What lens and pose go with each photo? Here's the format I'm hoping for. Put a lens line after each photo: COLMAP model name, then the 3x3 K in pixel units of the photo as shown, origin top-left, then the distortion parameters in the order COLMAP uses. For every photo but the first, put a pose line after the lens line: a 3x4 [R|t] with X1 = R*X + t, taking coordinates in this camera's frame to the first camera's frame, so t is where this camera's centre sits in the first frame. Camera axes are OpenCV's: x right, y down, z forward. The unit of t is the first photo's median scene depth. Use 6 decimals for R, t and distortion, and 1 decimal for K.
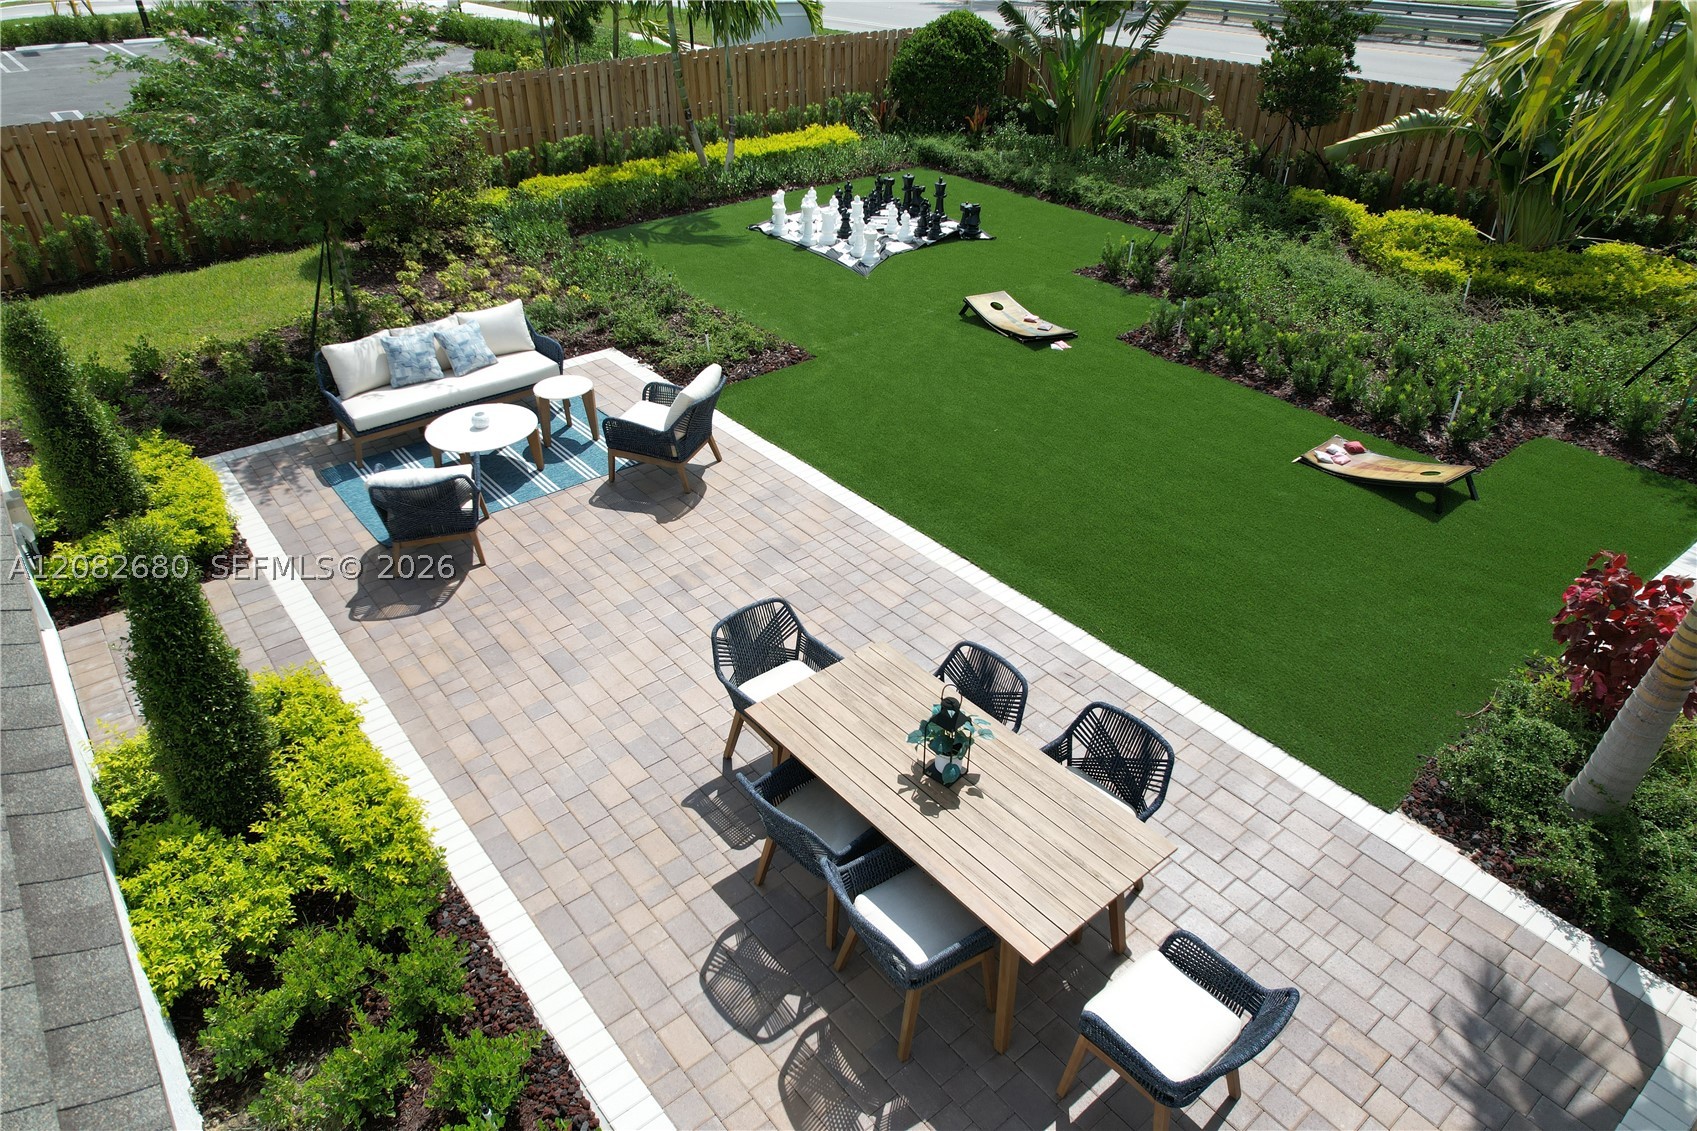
lens RADIAL K [[1083.8, 0, 852.3], [0, 1083.8, 570.6], [0, 0, 1]] dist [-0.073449, 0.064102]
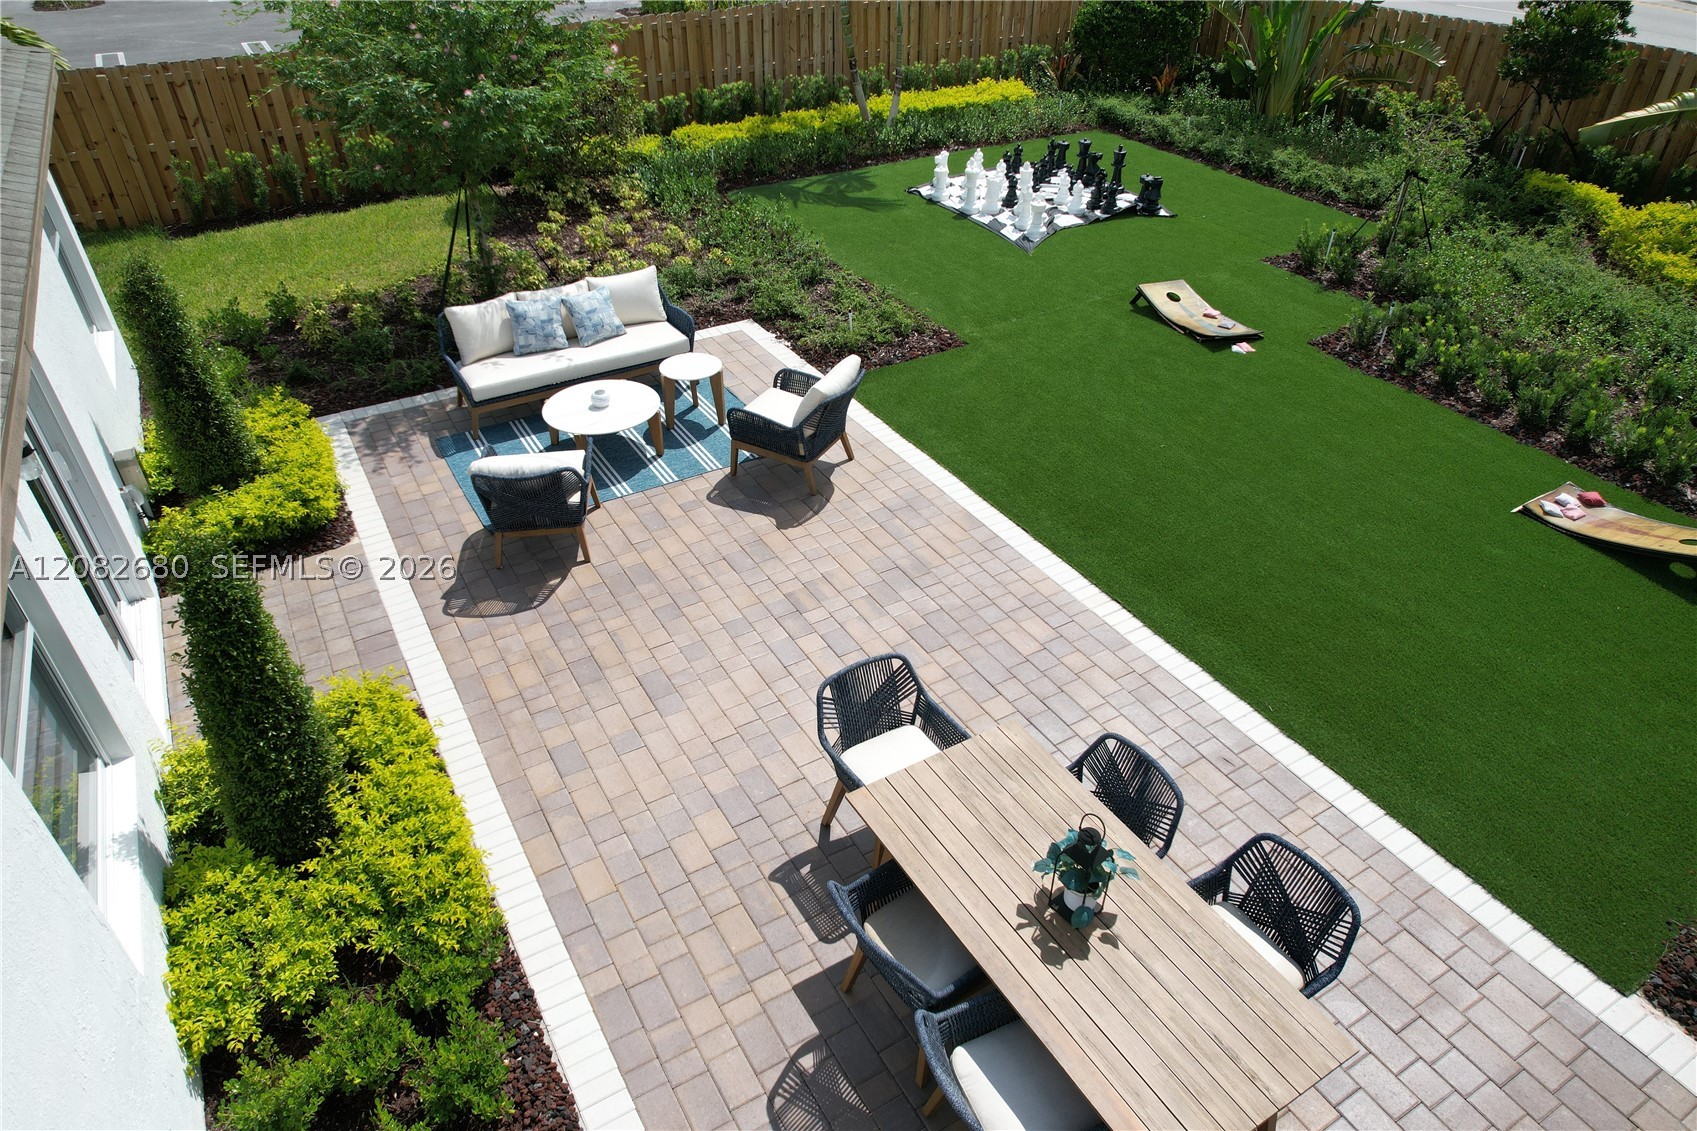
lens RADIAL K [[1083.8, 0, 849.1], [0, 1083.8, 571.3], [0, 0, 1]] dist [-0.073449, 0.064102]
pose [[0.988571, 0.086793, -0.123267, -0.003879], [-0.080985, 0.995390, 0.051382, -0.057292], [0.127158, -0.040812, 0.991042, 0.094298]]
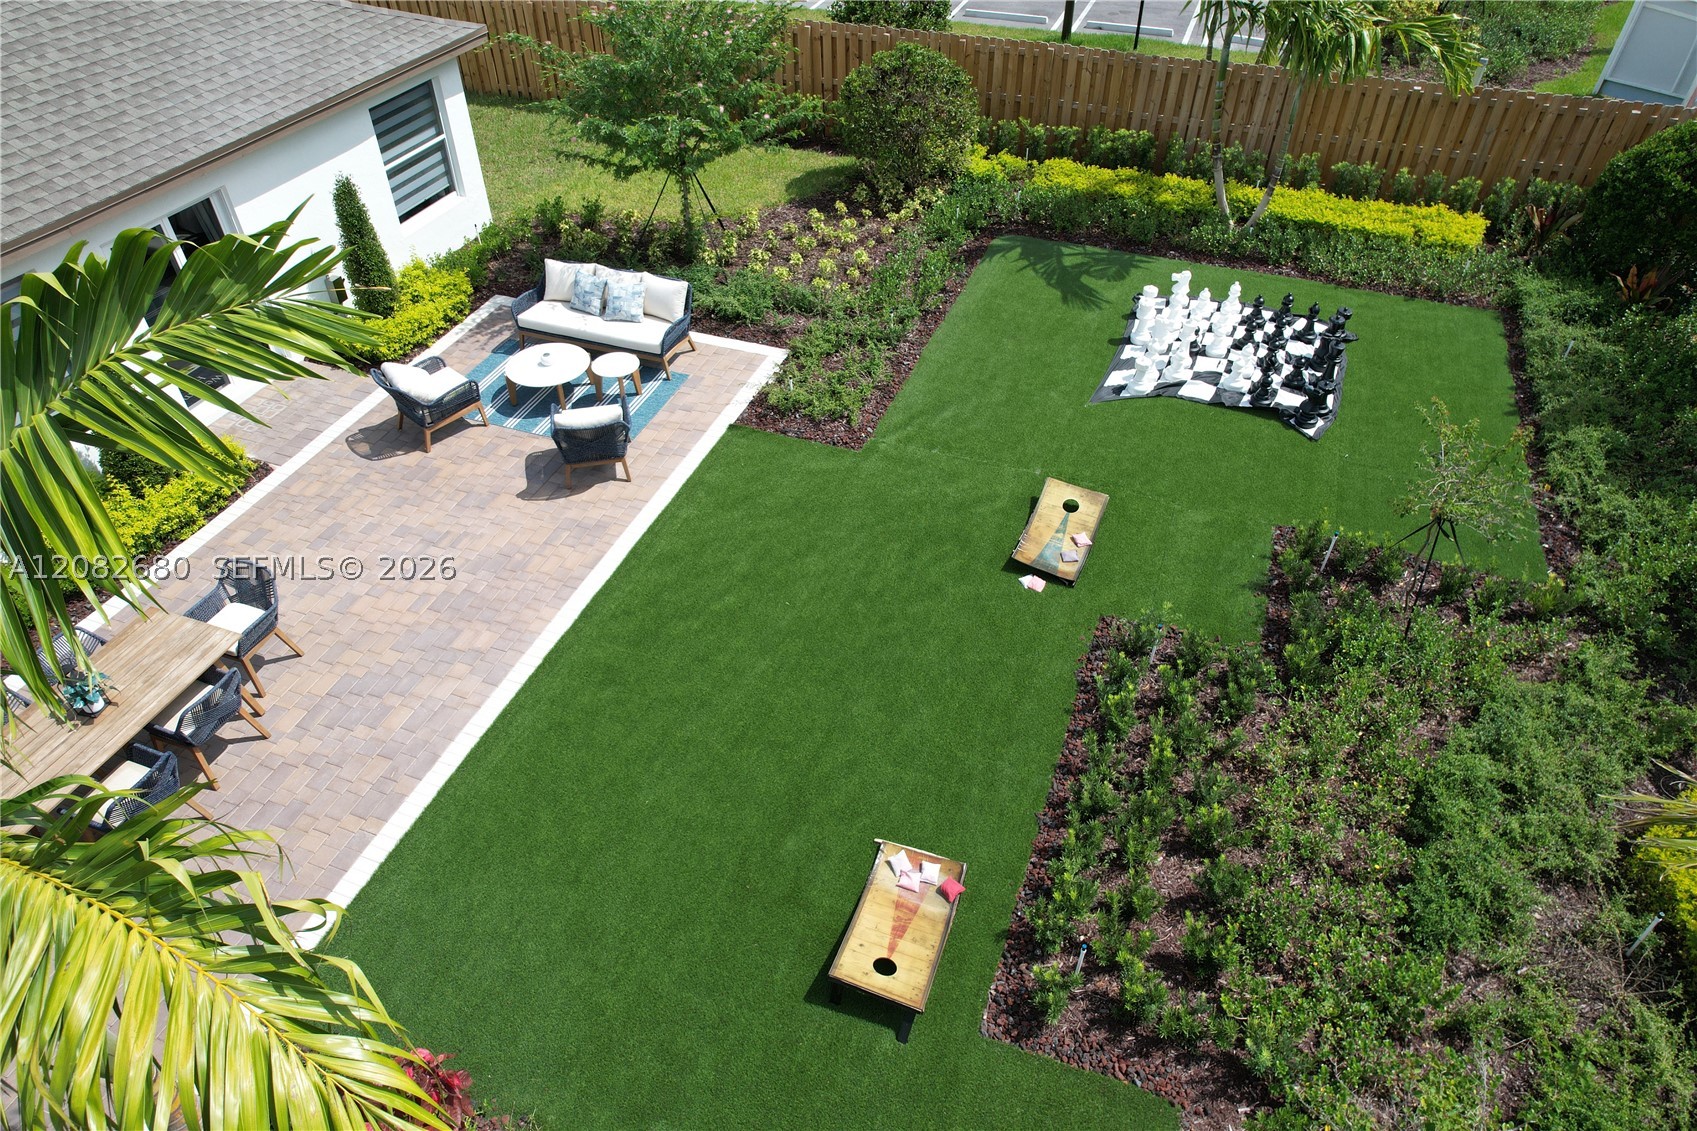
lens RADIAL K [[1083.8, 0, 850.0], [0, 1083.8, 568.4], [0, 0, 1]] dist [-0.073449, 0.064102]
pose [[0.505782, 0.573100, -0.644780, 0.856426], [-0.469682, 0.809880, 0.351416, -0.581312], [0.723591, 0.125101, 0.678797, 0.413473]]
